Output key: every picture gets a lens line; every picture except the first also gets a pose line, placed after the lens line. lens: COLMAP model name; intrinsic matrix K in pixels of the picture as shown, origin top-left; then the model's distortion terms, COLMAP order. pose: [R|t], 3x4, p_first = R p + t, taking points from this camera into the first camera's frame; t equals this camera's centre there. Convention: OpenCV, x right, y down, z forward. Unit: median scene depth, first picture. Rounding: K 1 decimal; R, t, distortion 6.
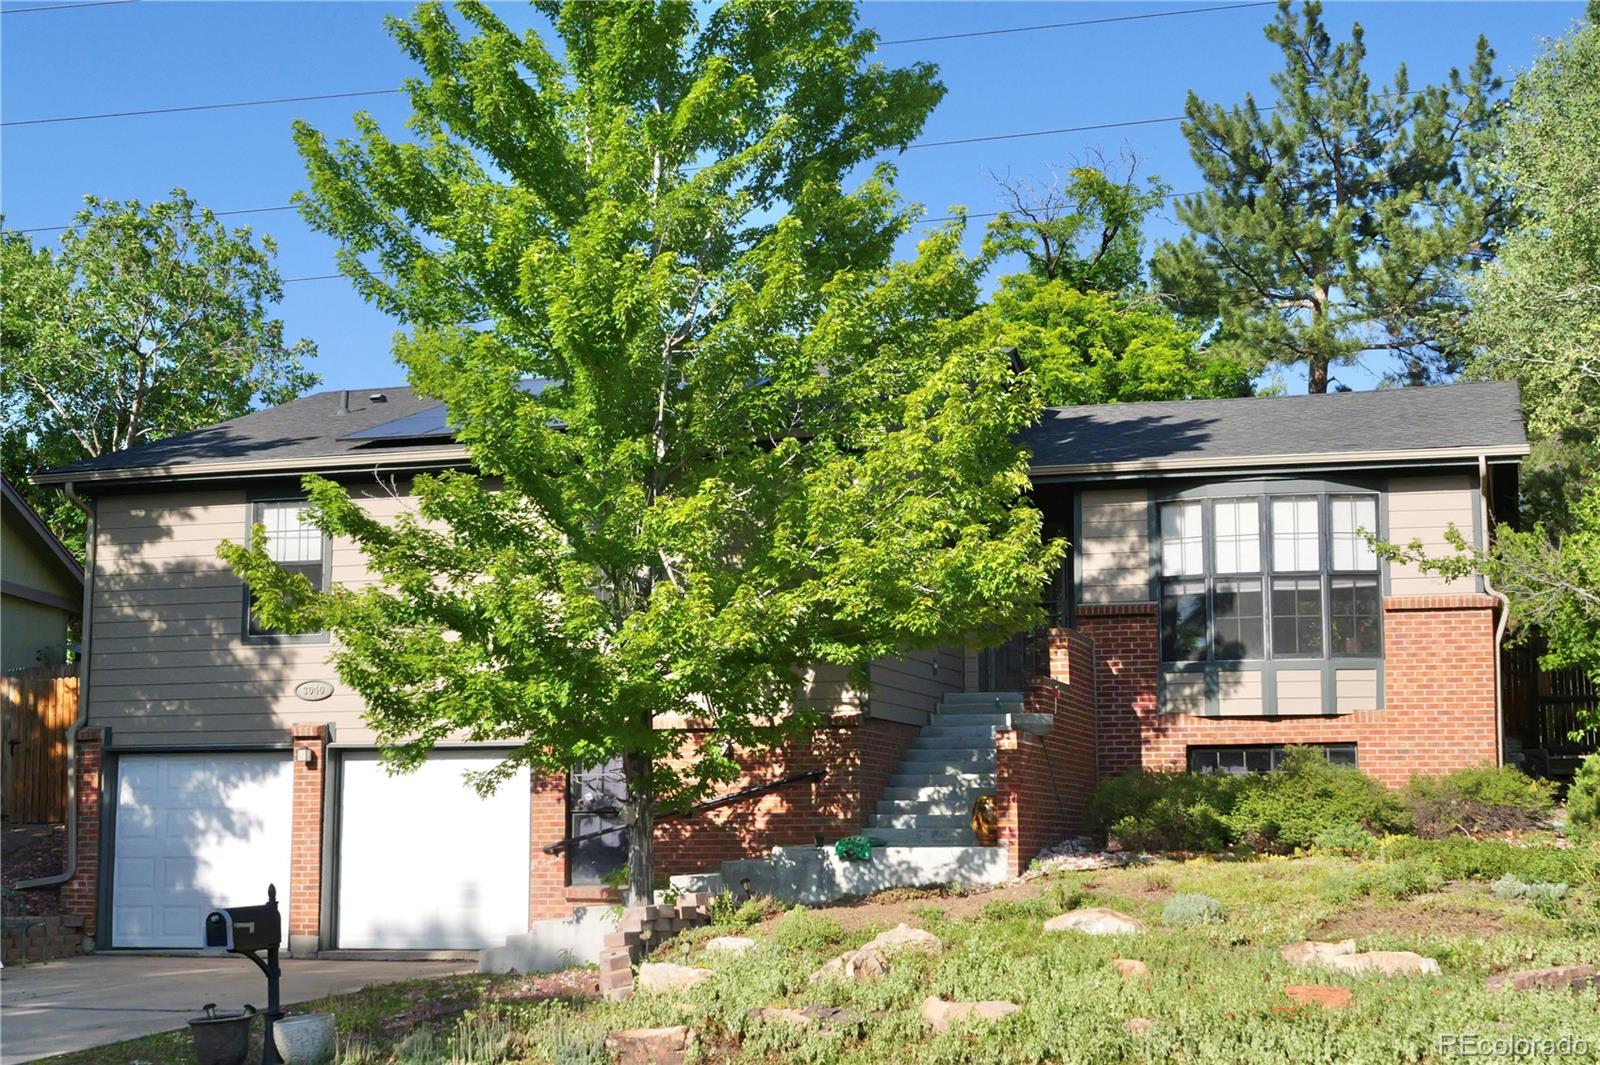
lens RADIAL K [[2370.2, 0, 800.2], [0, 2370.2, 533.7], [0, 0, 1]] dist [-0.021939, 0.000000]
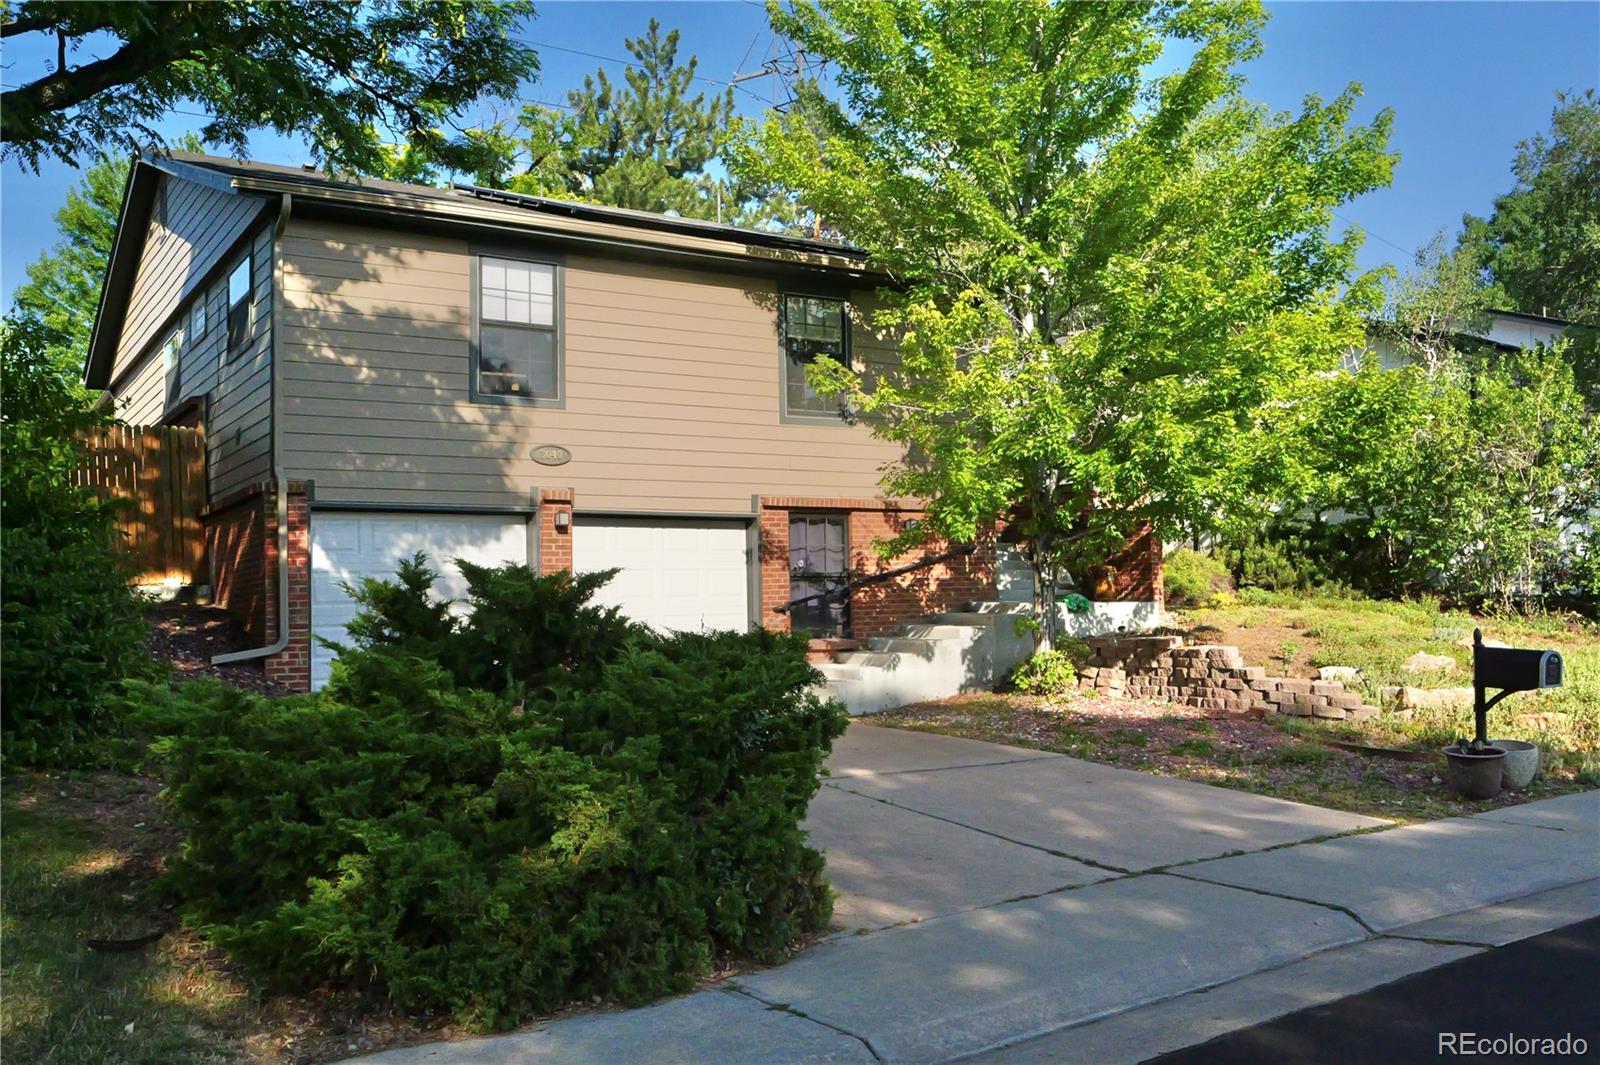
lens RADIAL K [[1442.6, 0, 800.8], [0, 1442.6, 531.8], [0, 0, 1]] dist [0.070680, 0.002734]
pose [[0.655815, 0.032922, 0.754204, -0.596840], [-0.083209, 0.996114, 0.028872, 0.071092], [-0.750322, -0.081691, 0.656006, 0.509336]]
